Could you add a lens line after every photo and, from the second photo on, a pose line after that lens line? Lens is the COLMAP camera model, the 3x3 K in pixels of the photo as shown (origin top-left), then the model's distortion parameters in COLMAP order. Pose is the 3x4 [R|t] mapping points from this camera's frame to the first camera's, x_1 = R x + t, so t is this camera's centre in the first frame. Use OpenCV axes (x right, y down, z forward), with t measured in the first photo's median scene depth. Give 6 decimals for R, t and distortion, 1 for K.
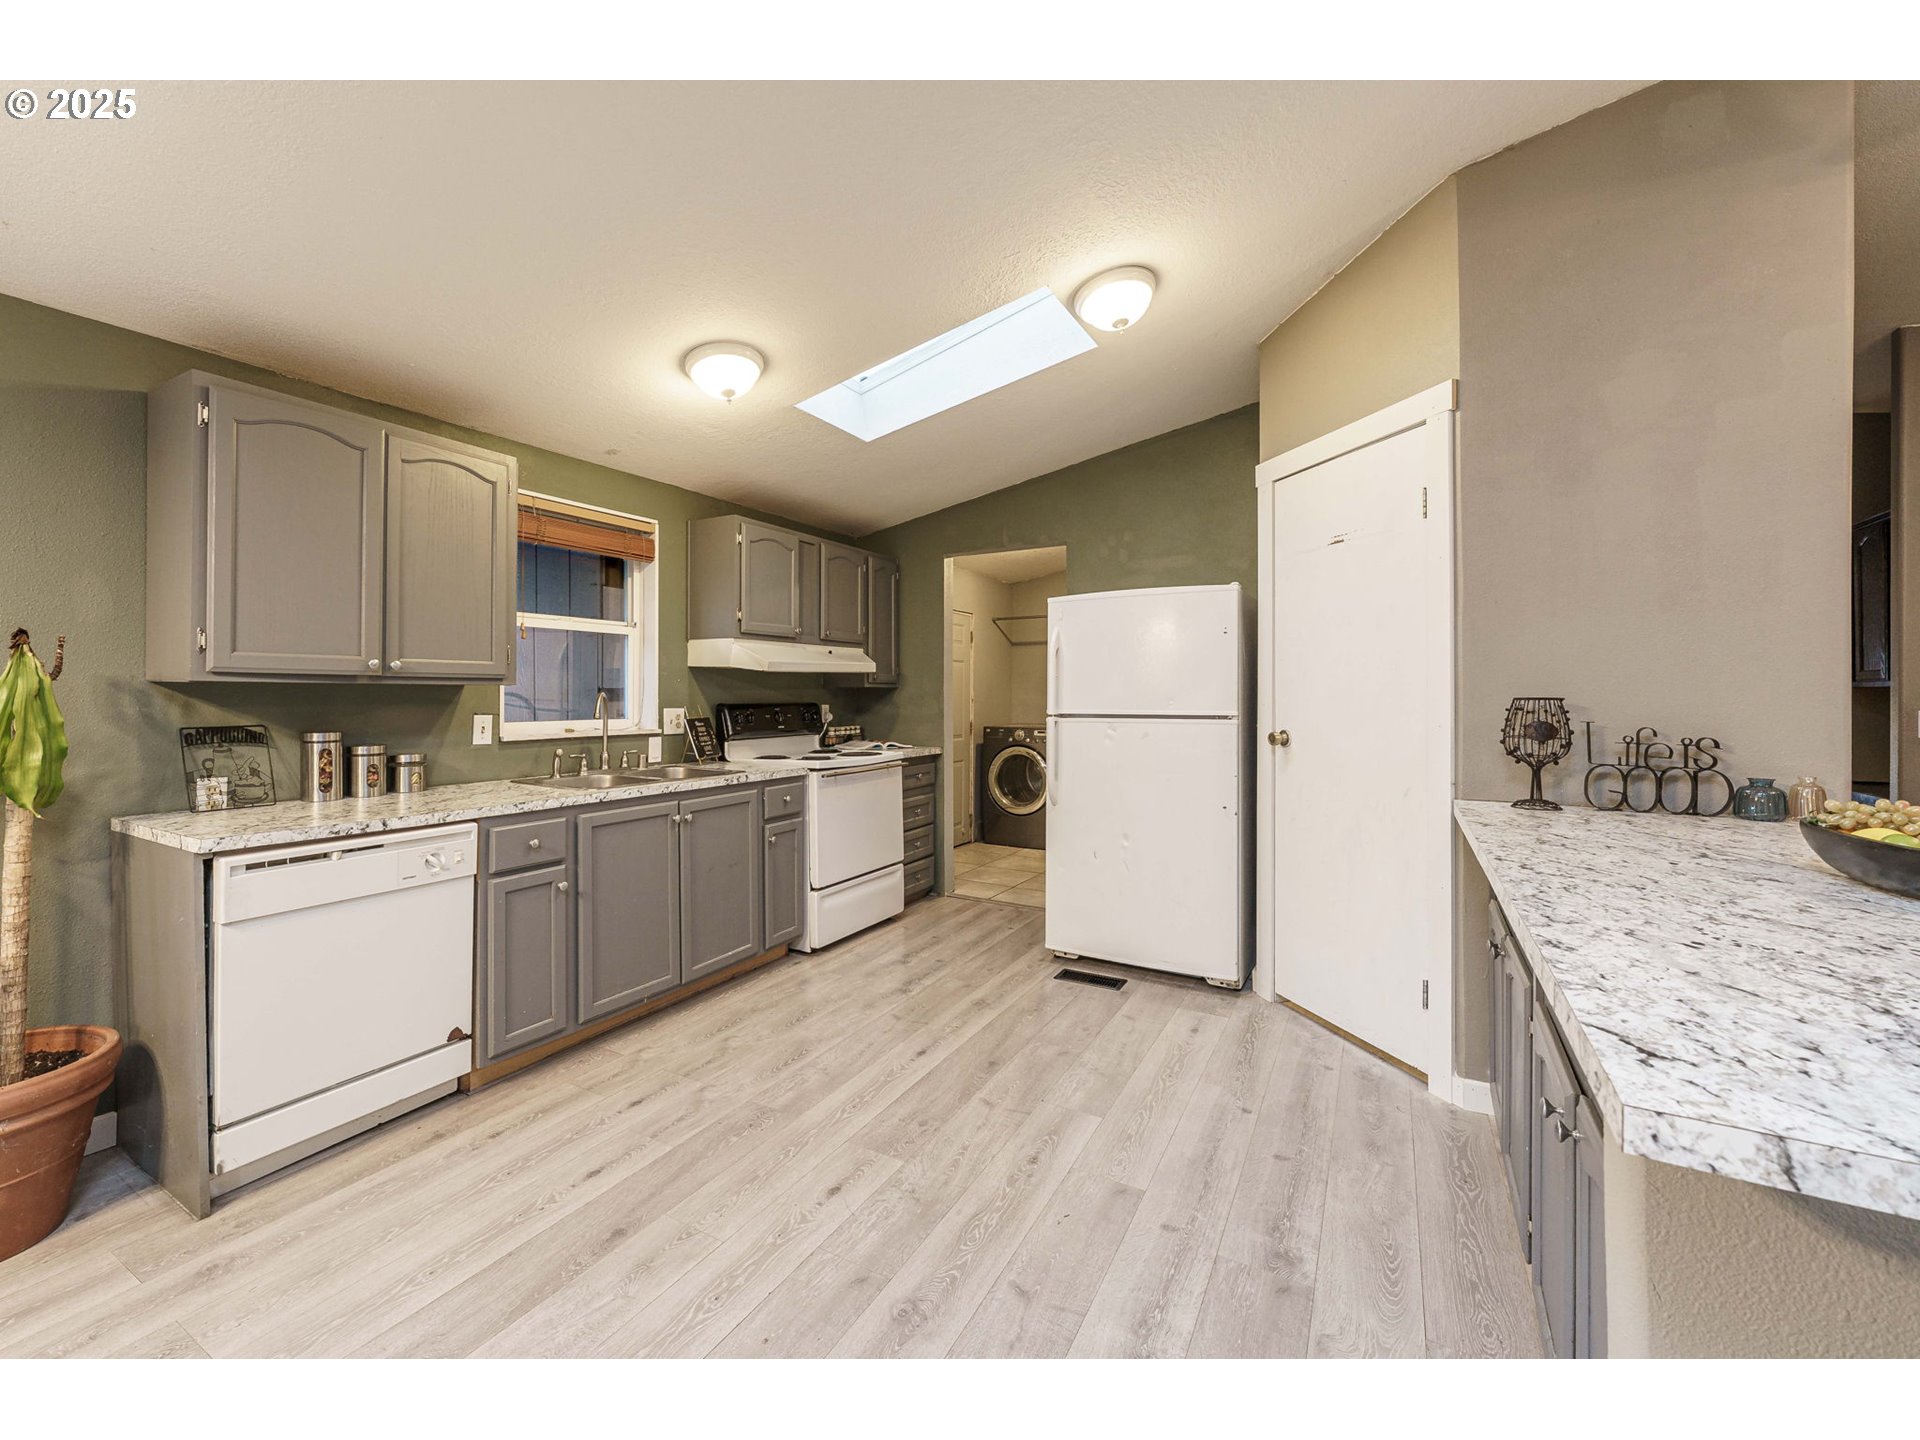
lens RADIAL K [[770.4, 0, 929.5], [0, 770.4, 684.5], [0, 0, 1]] dist [-0.000246, -0.000602]
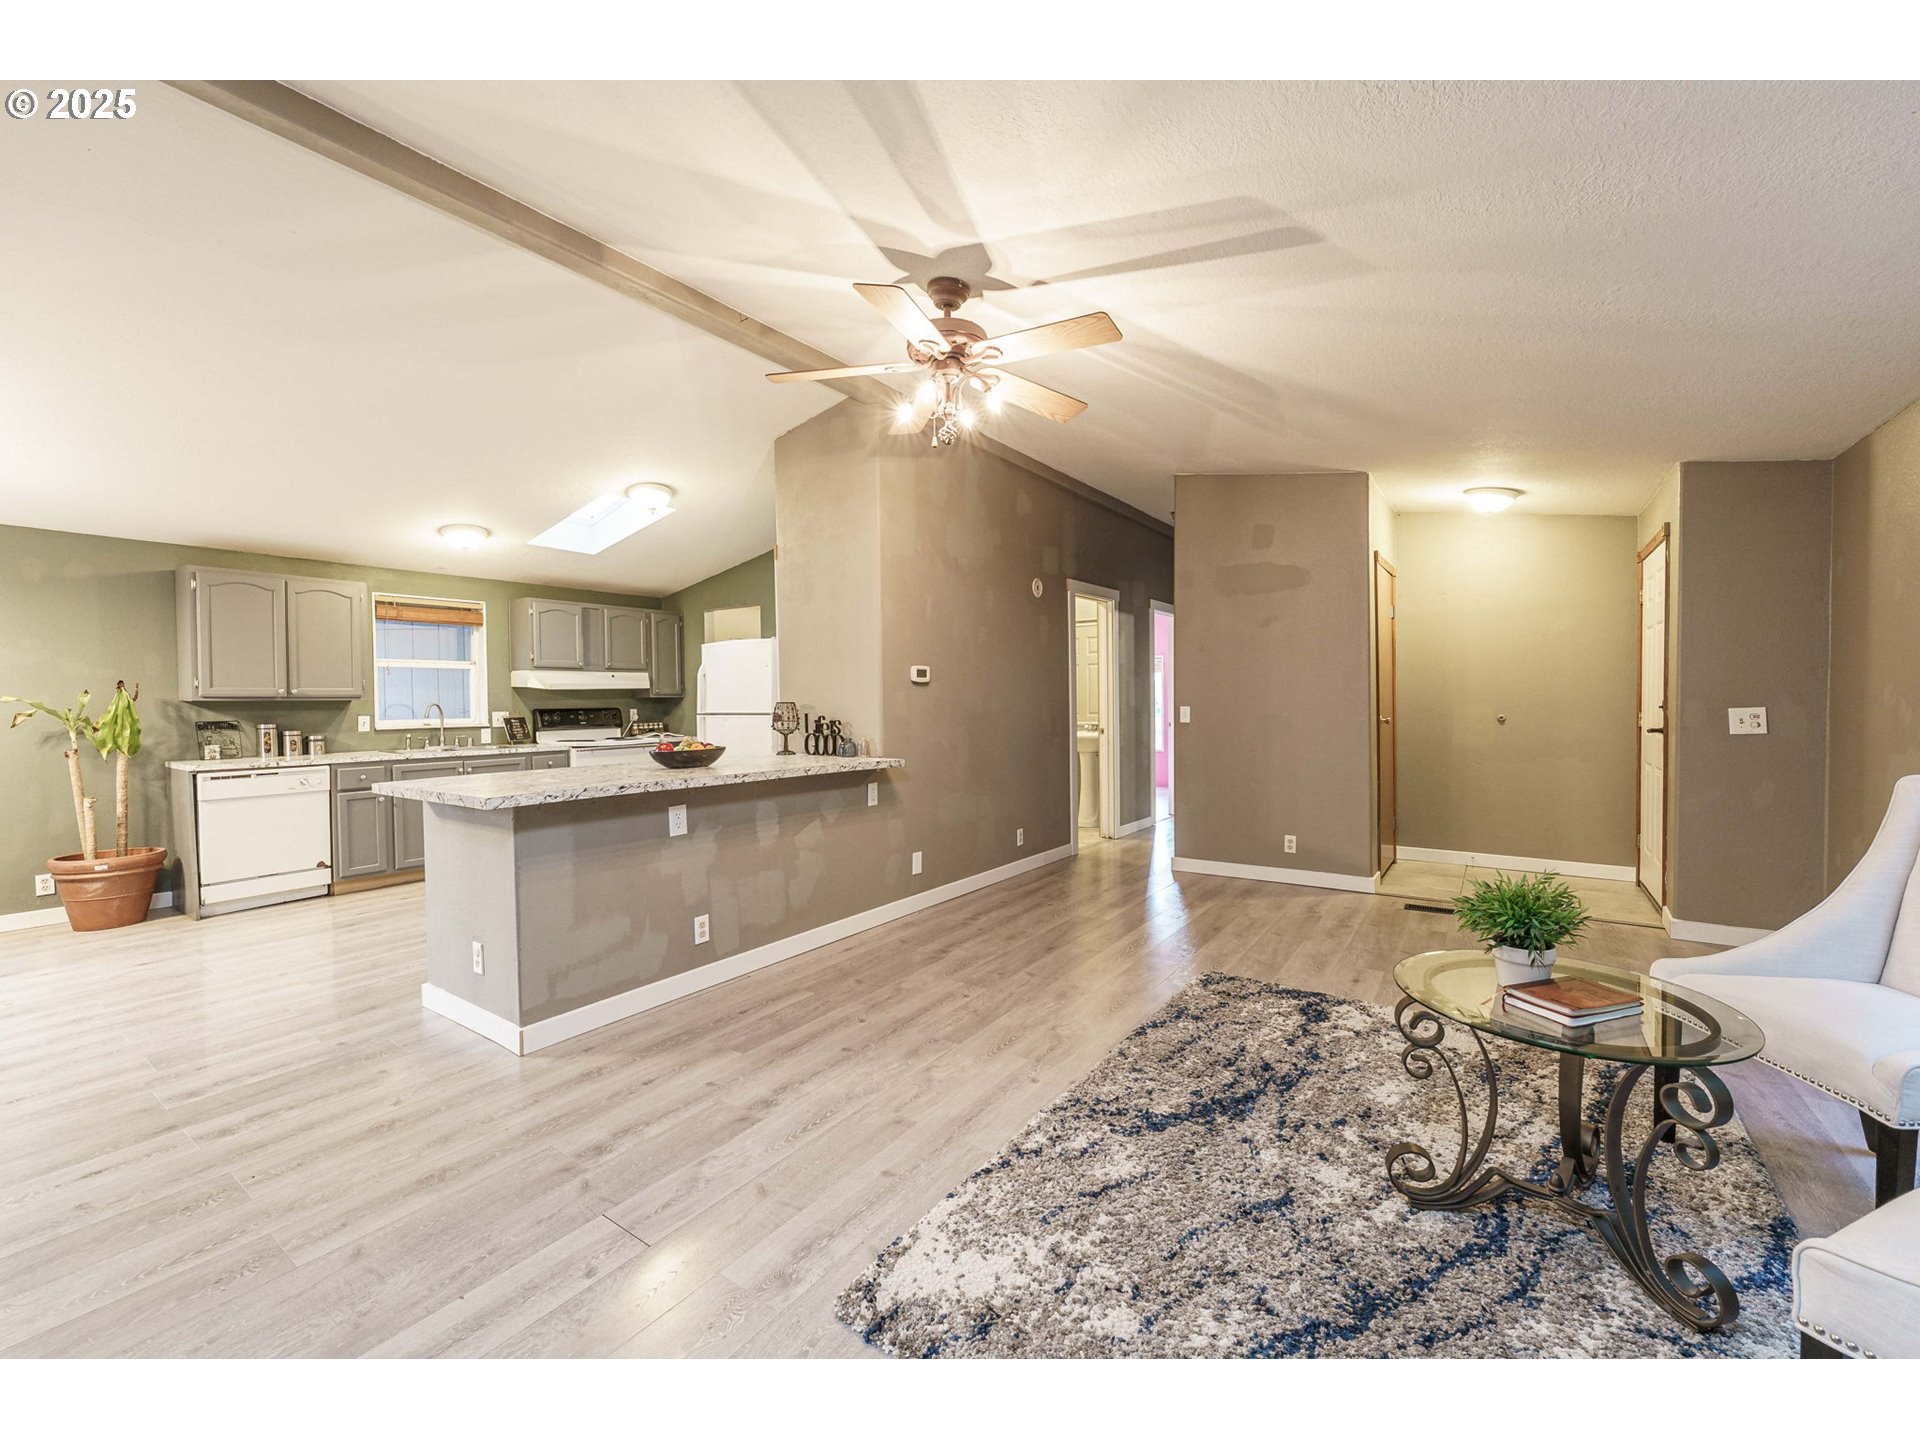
lens RADIAL K [[770.4, 0, 978.4], [0, 770.4, 703.5], [0, 0, 1]] dist [-0.000246, -0.000602]
pose [[0.997315, -0.009611, -0.072603, 1.011532], [0.010941, 0.999779, 0.017944, -0.007413], [0.072414, -0.018690, 0.997200, -0.733418]]
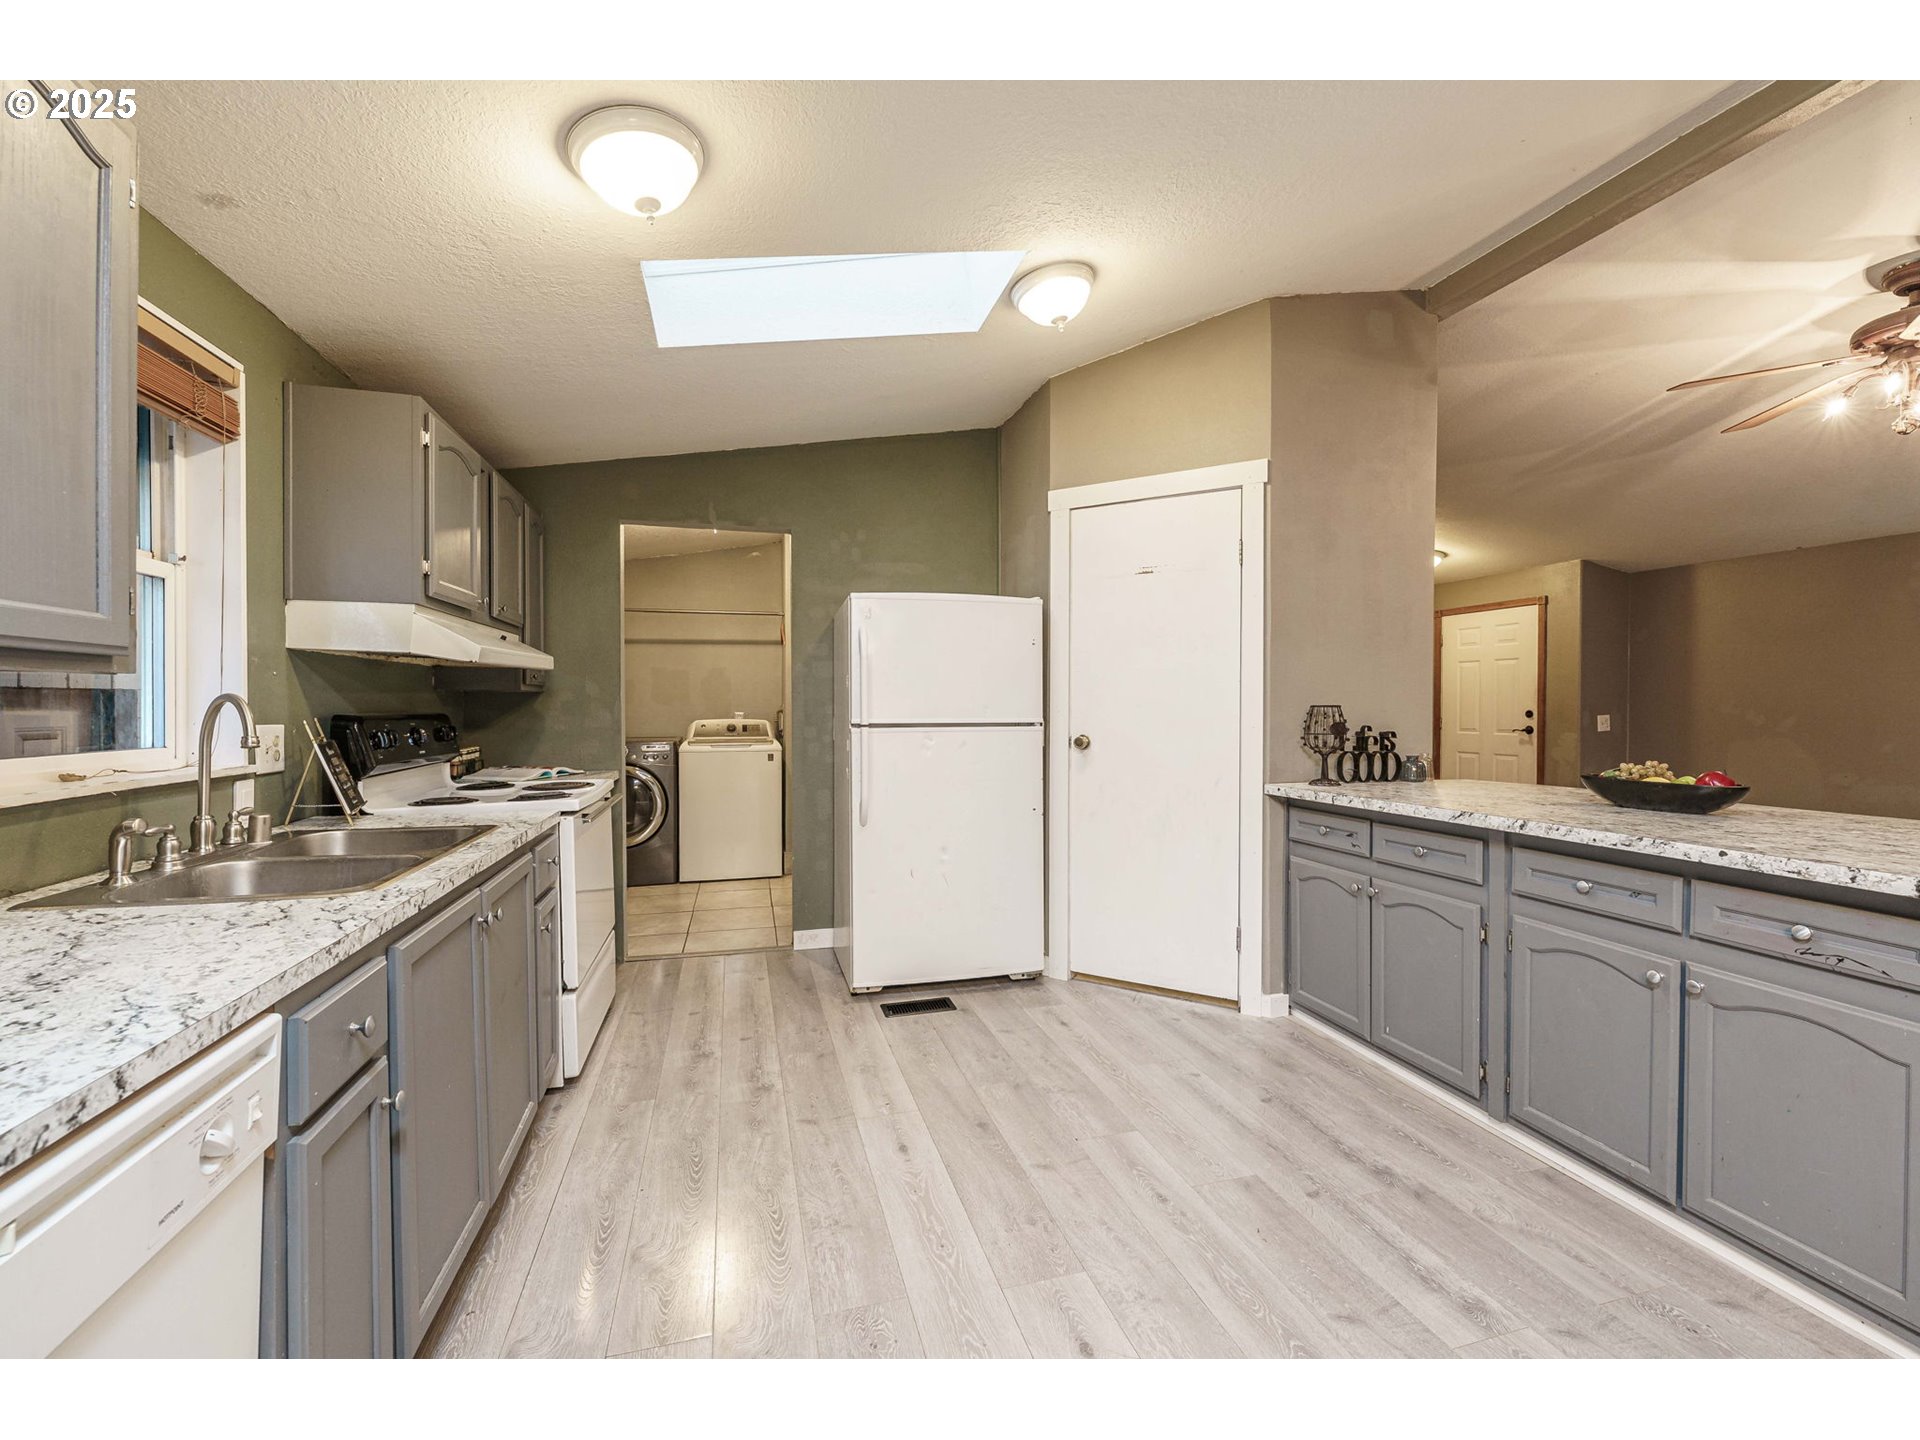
lens RADIAL K [[770.4, 0, 966.8], [0, 770.4, 706.7], [0, 0, 1]] dist [-0.000246, -0.000602]
pose [[0.703644, -0.000305, 0.710553, -0.444726], [-0.011528, 0.999863, 0.011845, 0.007574], [-0.710459, -0.016526, 0.703544, 0.331972]]
